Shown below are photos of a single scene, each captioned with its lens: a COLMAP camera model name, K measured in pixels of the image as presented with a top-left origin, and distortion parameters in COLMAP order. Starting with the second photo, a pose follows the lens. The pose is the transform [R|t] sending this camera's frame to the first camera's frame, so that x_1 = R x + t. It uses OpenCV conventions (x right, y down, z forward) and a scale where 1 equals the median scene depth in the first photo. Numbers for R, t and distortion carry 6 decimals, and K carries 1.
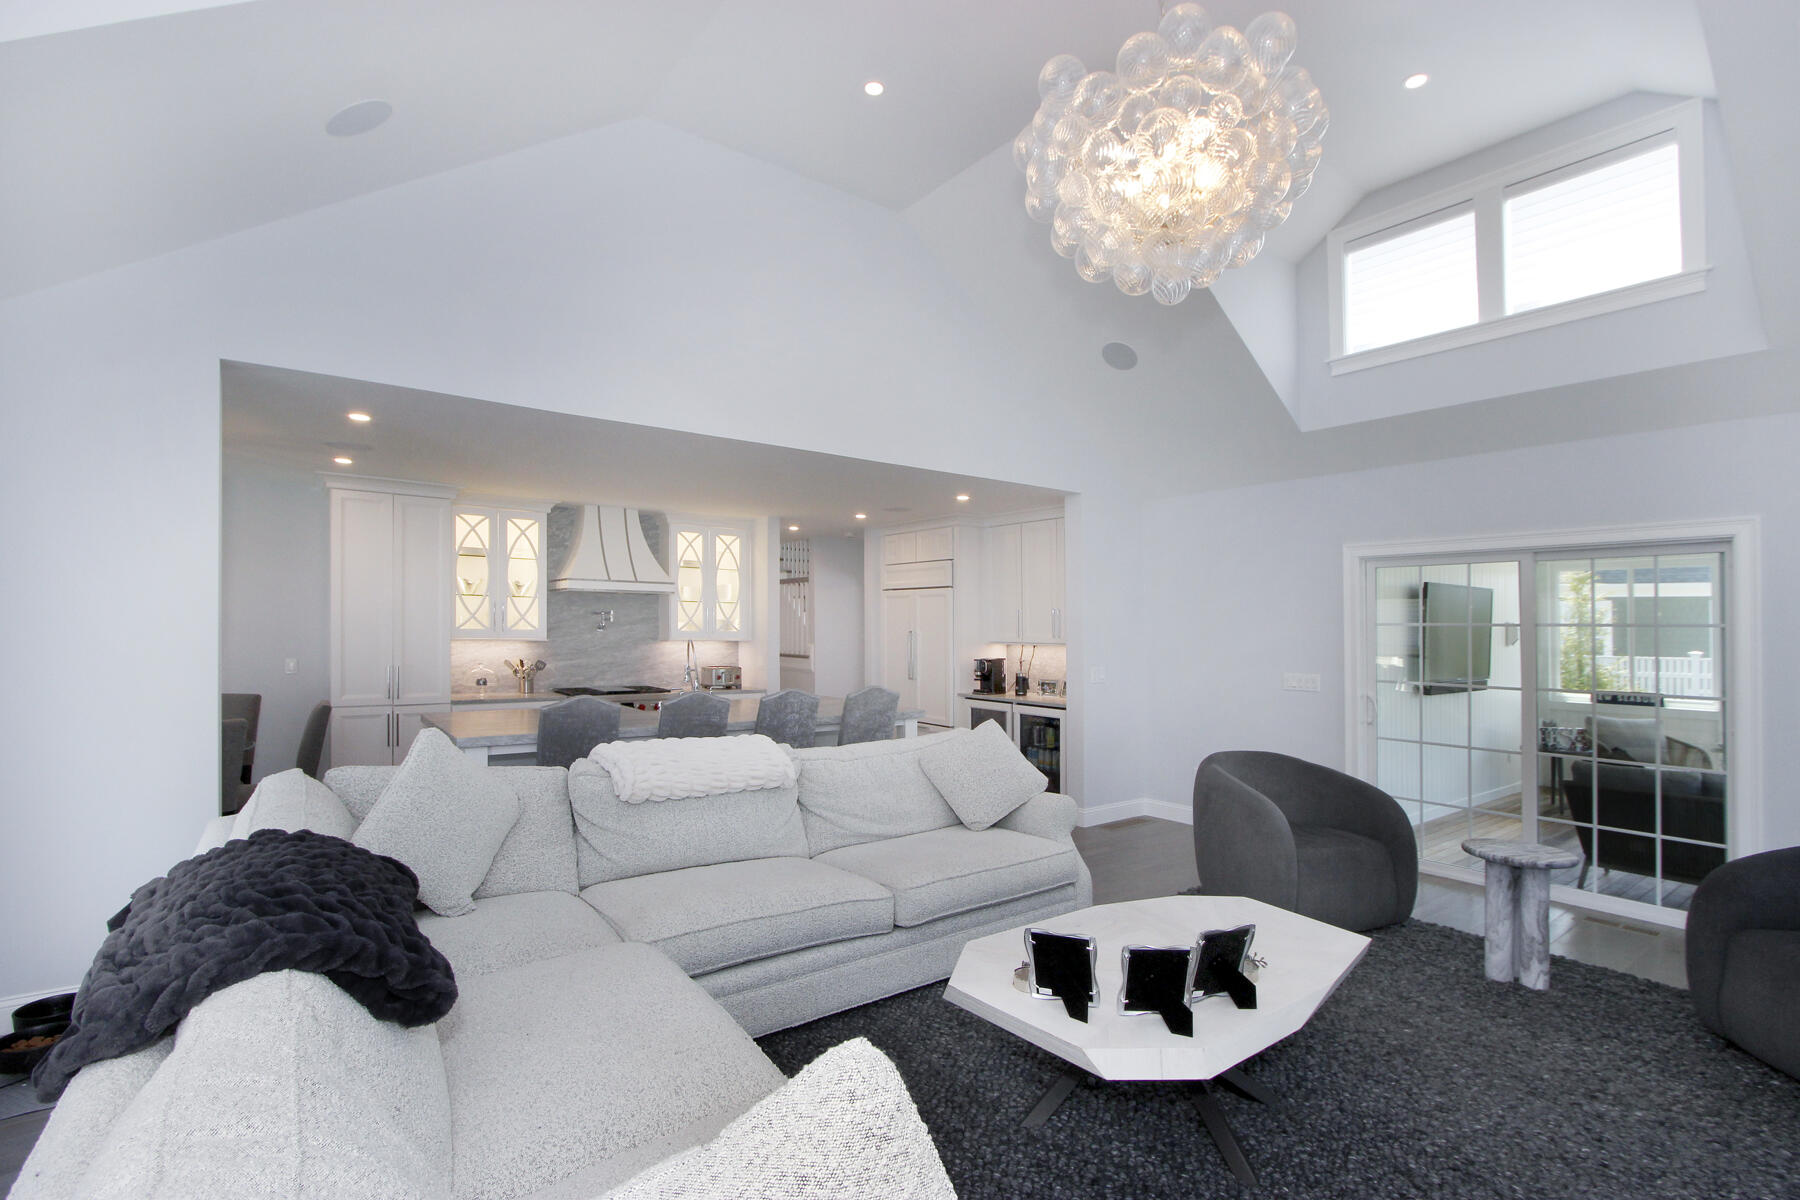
lens RADIAL K [[858.5, 0, 901.9], [0, 858.5, 613.7], [0, 0, 1]] dist [-0.000637, 0.000002]
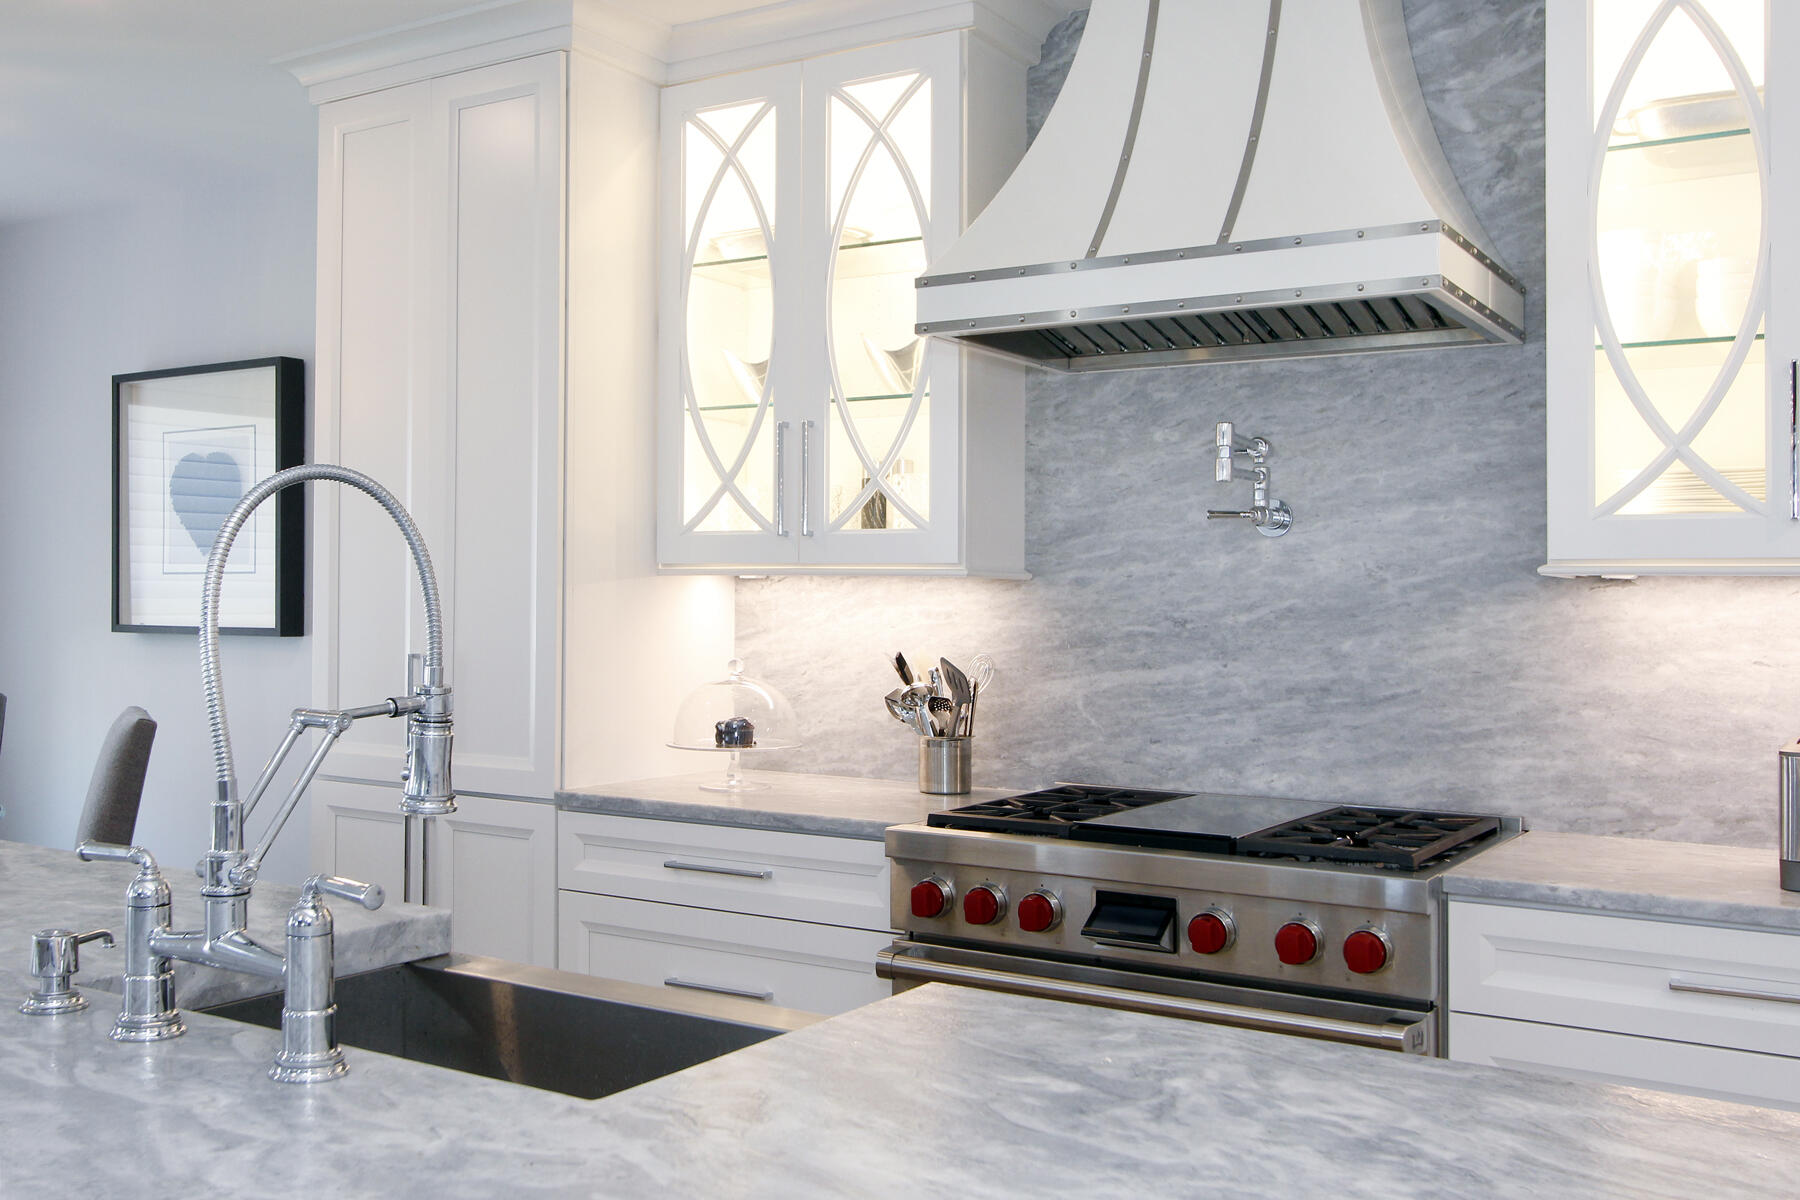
lens RADIAL K [[1677.2, 0, 893.1], [0, 1677.2, 588.4], [0, 0, 1]] dist [0.018254, 0.000000]
pose [[0.335037, -0.014590, -0.942092, 0.011152], [0.011672, 0.999868, -0.011334, 0.037573], [0.942133, -0.007198, 0.335163, 0.784308]]
